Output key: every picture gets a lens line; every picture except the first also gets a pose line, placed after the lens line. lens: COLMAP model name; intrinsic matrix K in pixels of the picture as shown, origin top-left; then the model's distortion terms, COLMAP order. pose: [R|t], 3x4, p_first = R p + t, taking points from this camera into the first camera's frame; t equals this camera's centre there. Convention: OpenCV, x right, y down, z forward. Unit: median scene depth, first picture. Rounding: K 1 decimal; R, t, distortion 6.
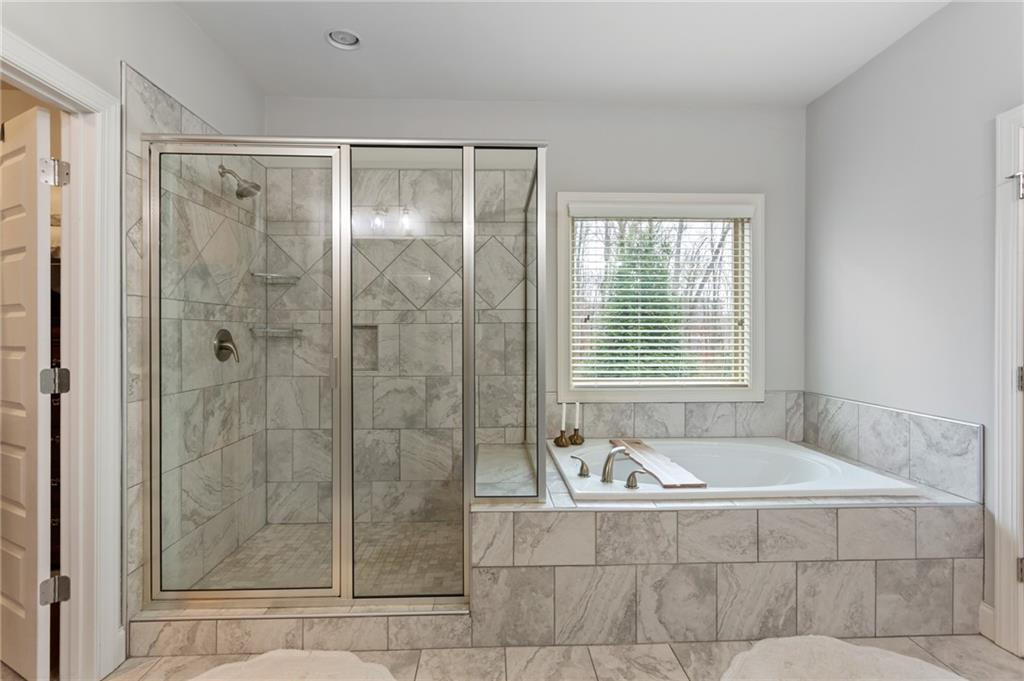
lens RADIAL K [[492.2, 0, 514.1], [0, 492.2, 335.5], [0, 0, 1]] dist [0.004774, 0.001047]
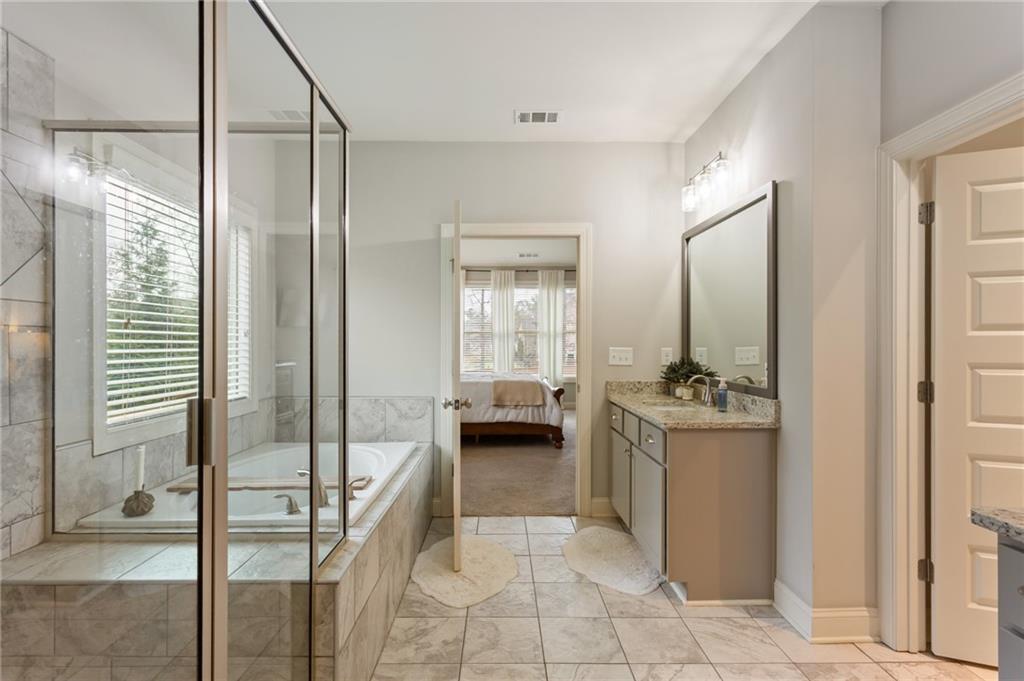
lens RADIAL K [[492.2, 0, 517.3], [0, 492.2, 343.0], [0, 0, 1]] dist [0.004774, 0.001047]
pose [[0.027414, 0.000798, 0.999624, -0.633133], [0.004464, 0.999990, -0.000921, -0.005015], [-0.999614, 0.004487, 0.027410, 0.530664]]
